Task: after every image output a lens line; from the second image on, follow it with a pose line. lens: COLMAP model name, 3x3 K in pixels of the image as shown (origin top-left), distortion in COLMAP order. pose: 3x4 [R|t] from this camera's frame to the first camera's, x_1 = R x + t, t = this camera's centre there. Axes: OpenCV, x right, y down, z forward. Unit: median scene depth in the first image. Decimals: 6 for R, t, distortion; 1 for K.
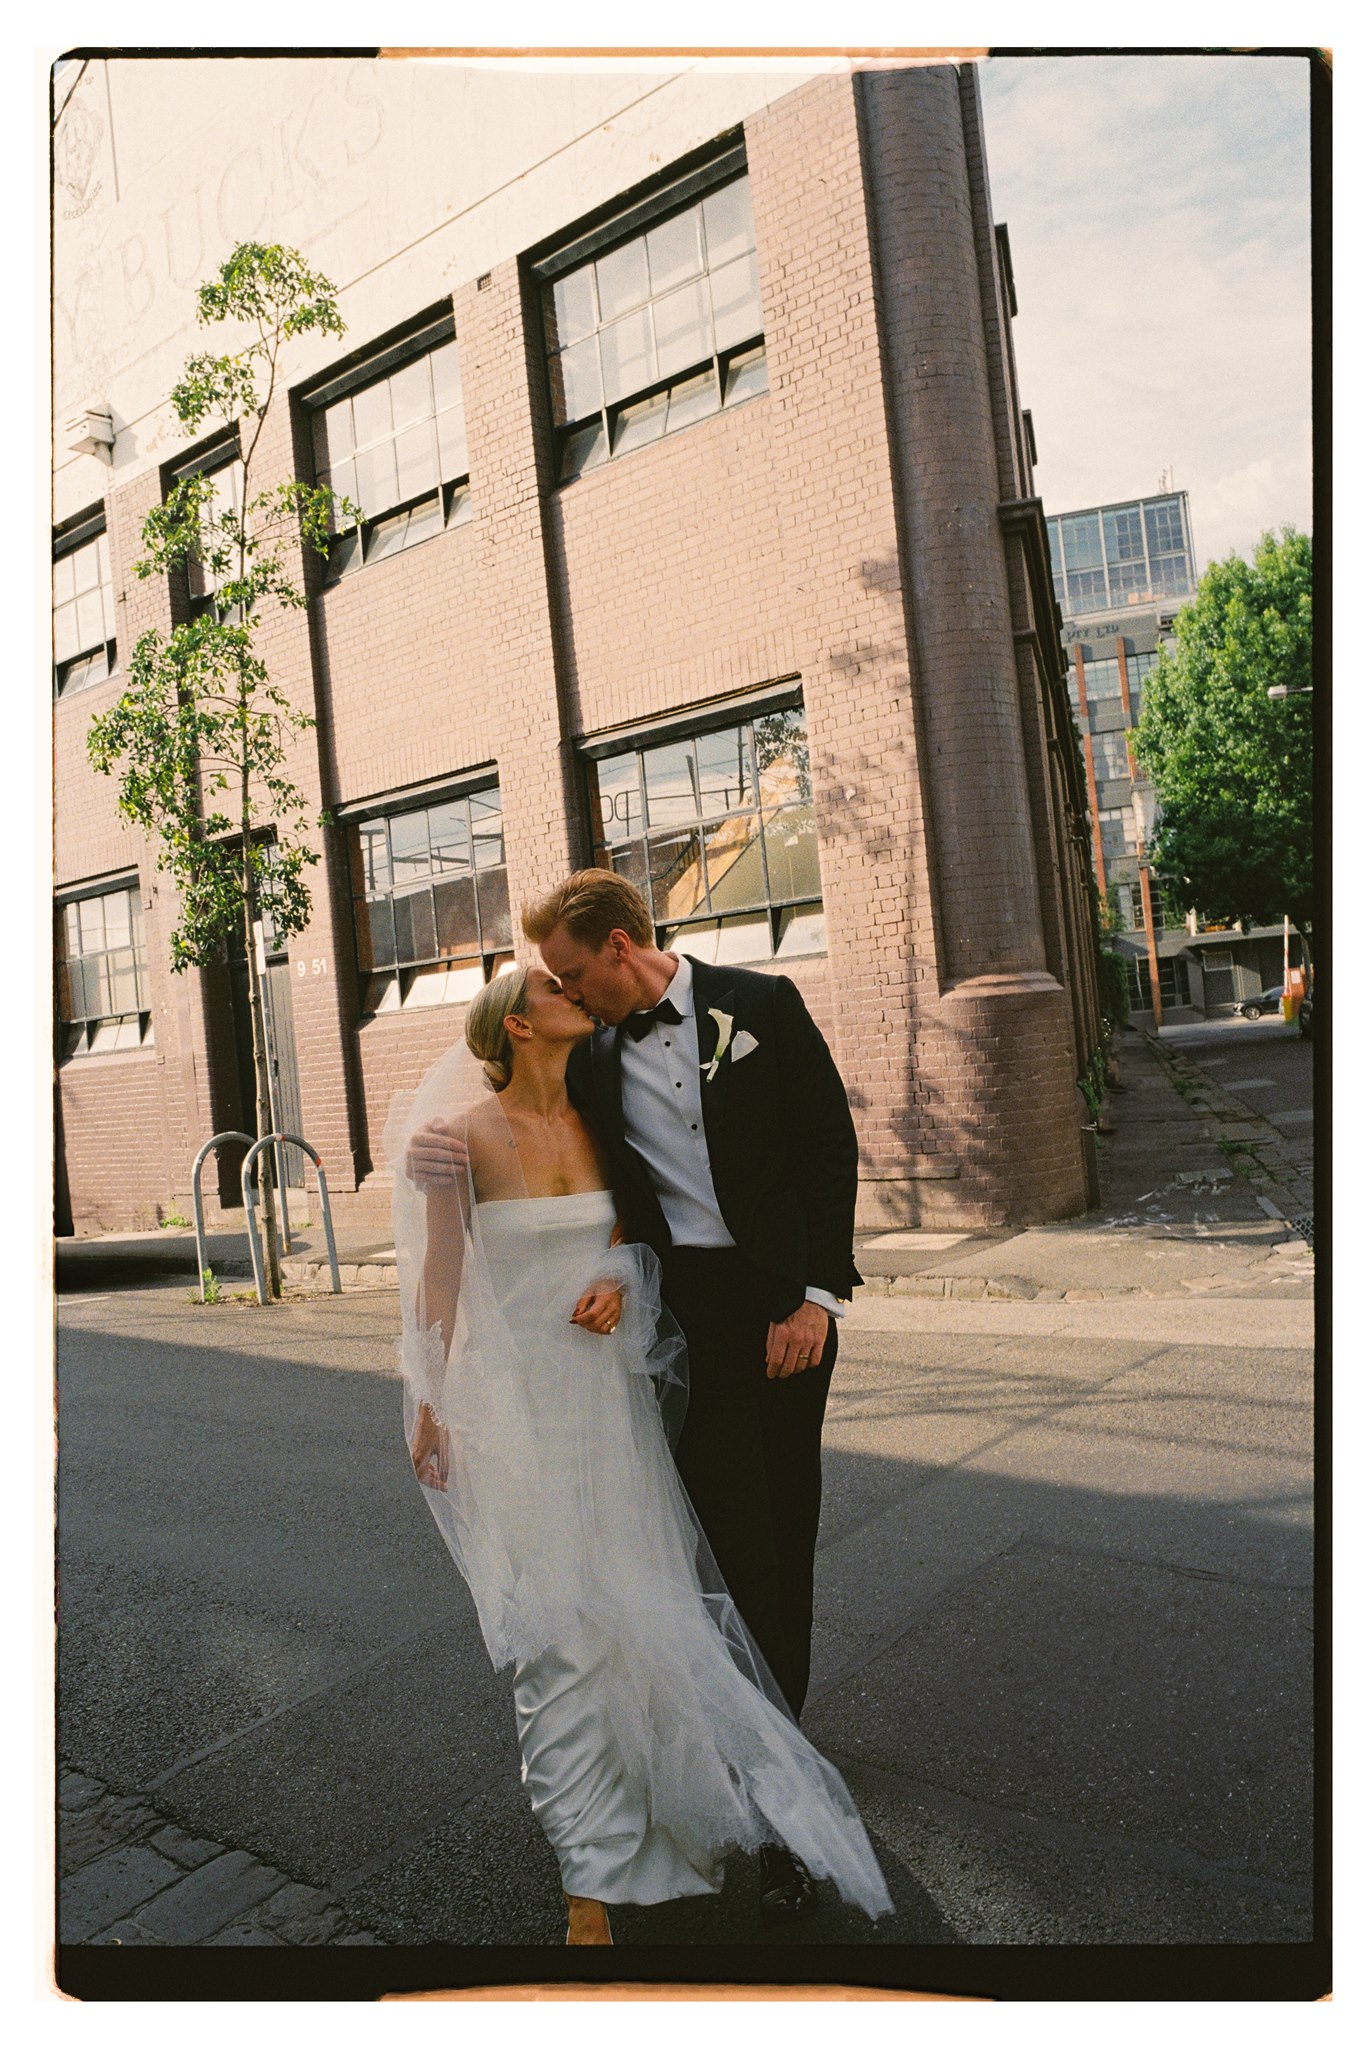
lens RADIAL K [[1438.5, 0, 633.3], [0, 1438.5, 1008.1], [0, 0, 1]] dist [0.007317, 0.001751]
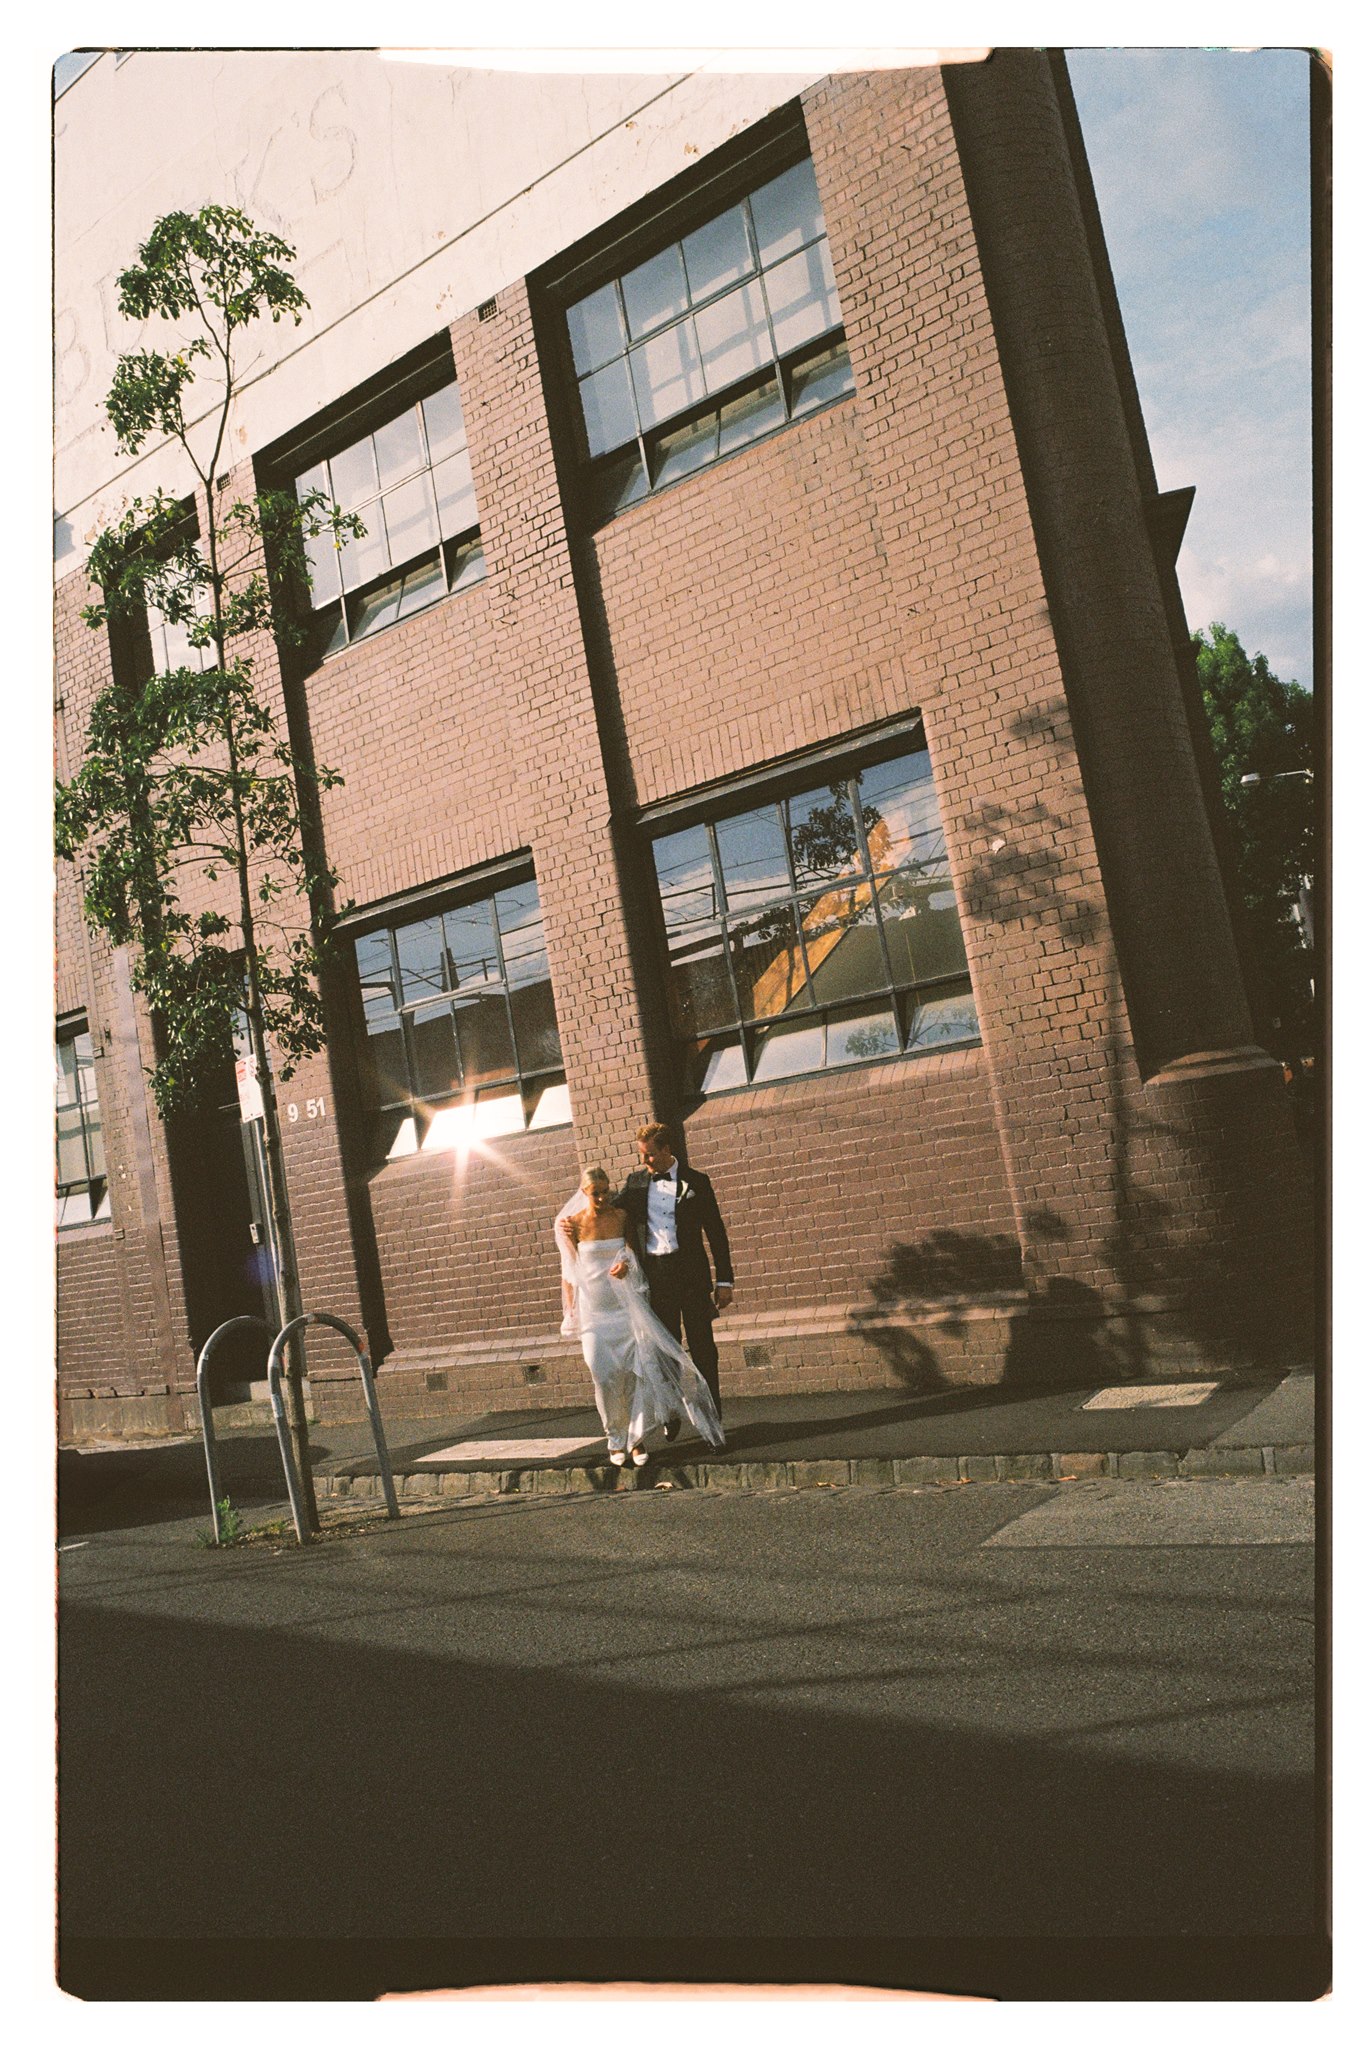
lens RADIAL K [[1438.5, 0, 633.3], [0, 1438.5, 1008.1], [0, 0, 1]] dist [0.007317, 0.001751]
pose [[0.996416, -0.058563, 0.061034, -0.095715], [0.064445, 0.992965, -0.099331, 0.010089], [-0.054788, 0.102908, 0.993181, 0.173467]]
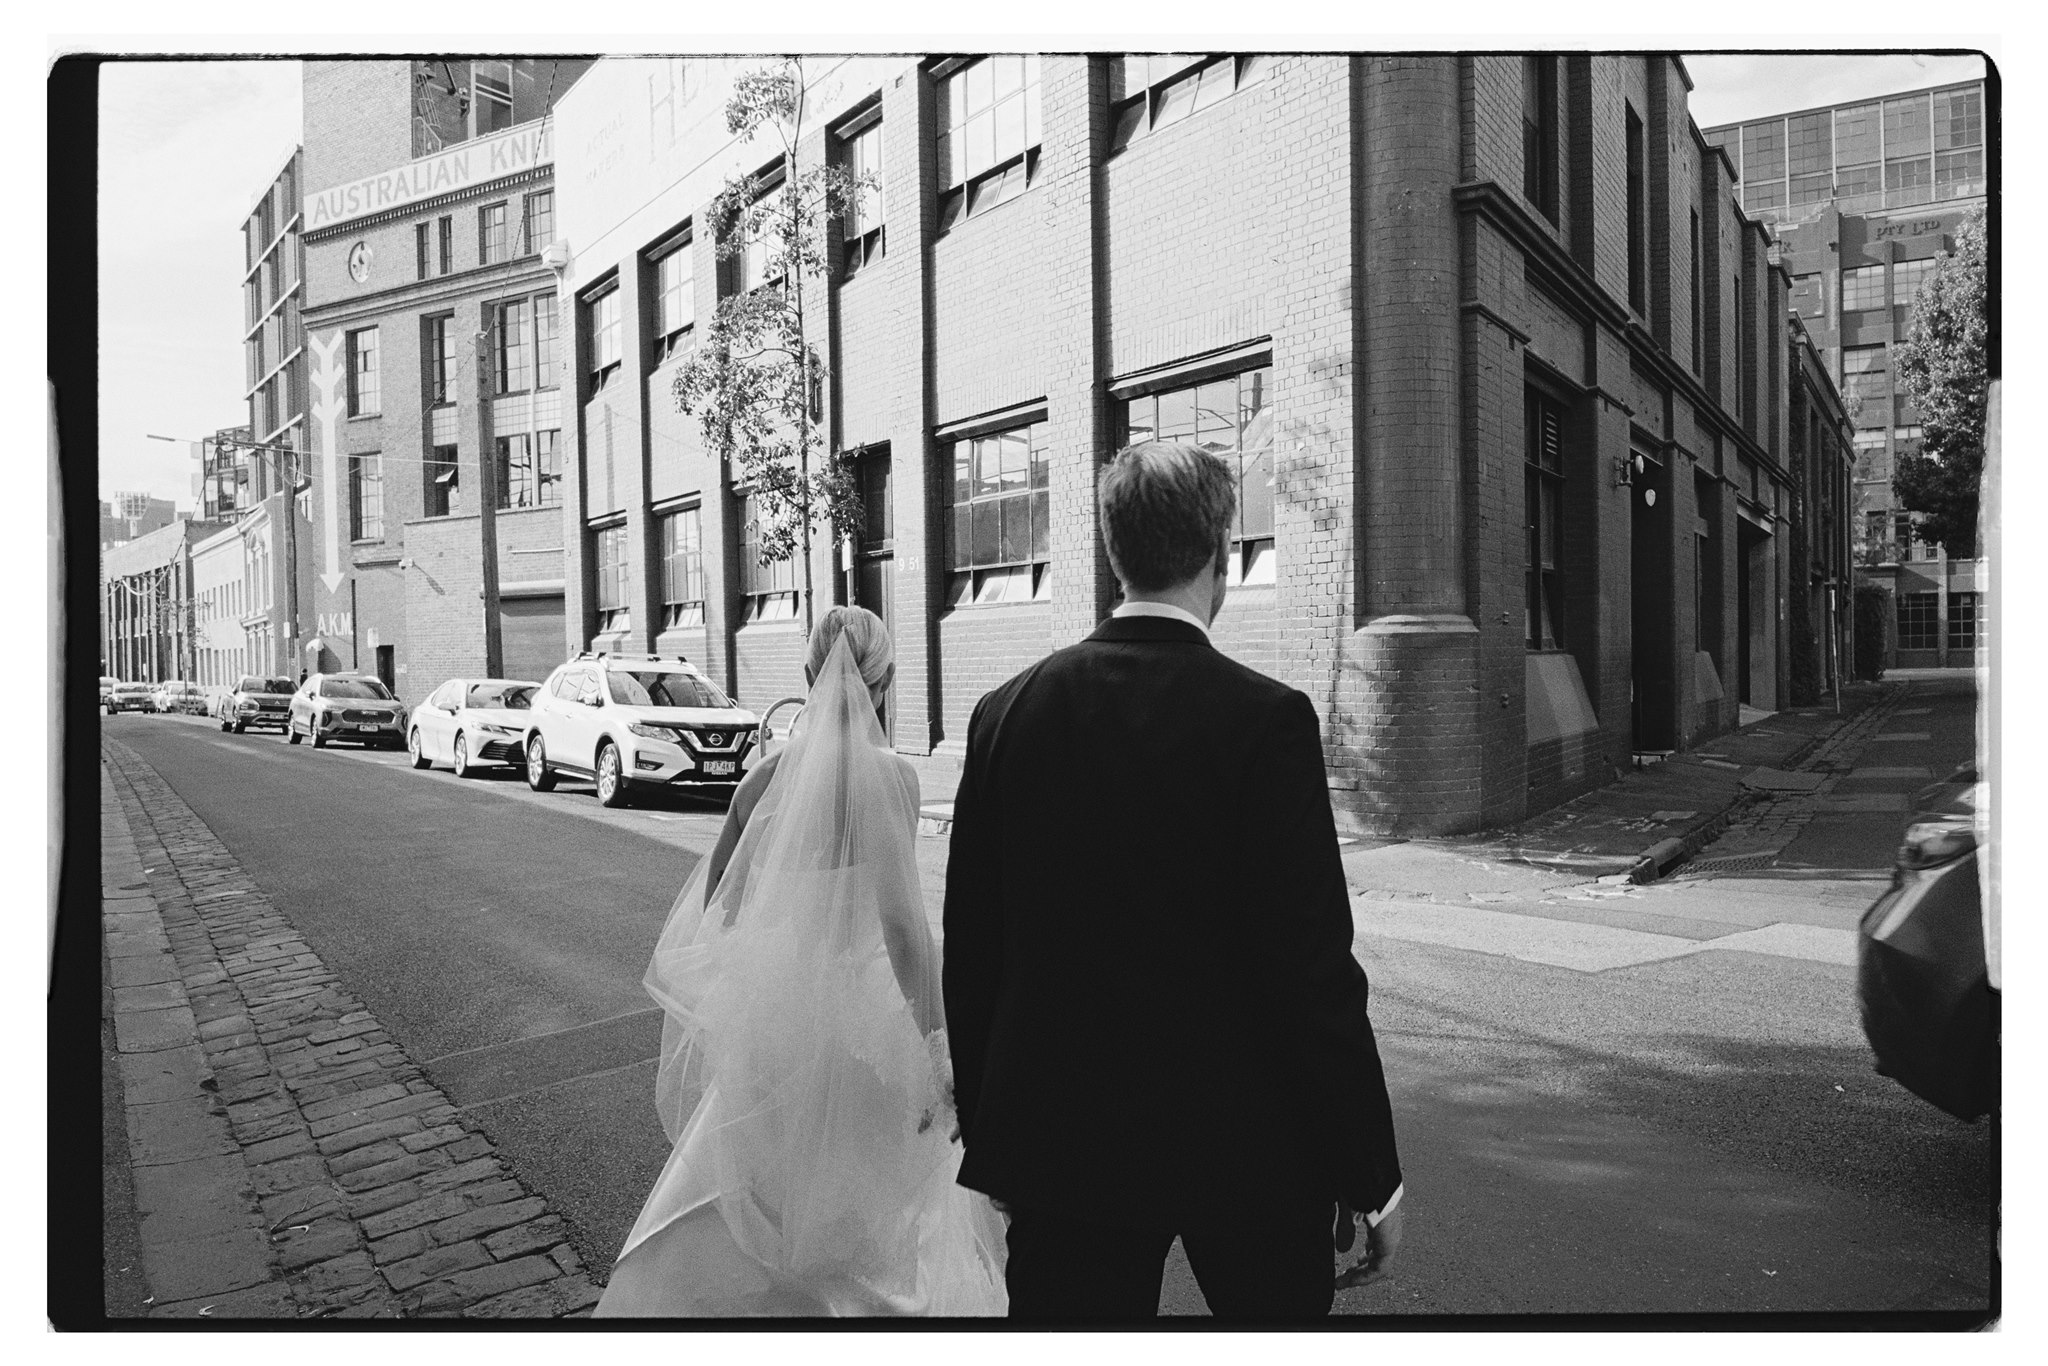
lens RADIAL K [[1417.1, 0, 1024.0], [0, 1417.1, 683.0], [0, 0, 1]] dist [0.001441, -0.002003]
pose [[0.963505, 0.081648, -0.254936, 0.204413], [-0.065352, 0.995278, 0.071766, -0.024669], [0.259592, -0.052486, 0.964291, -0.120553]]
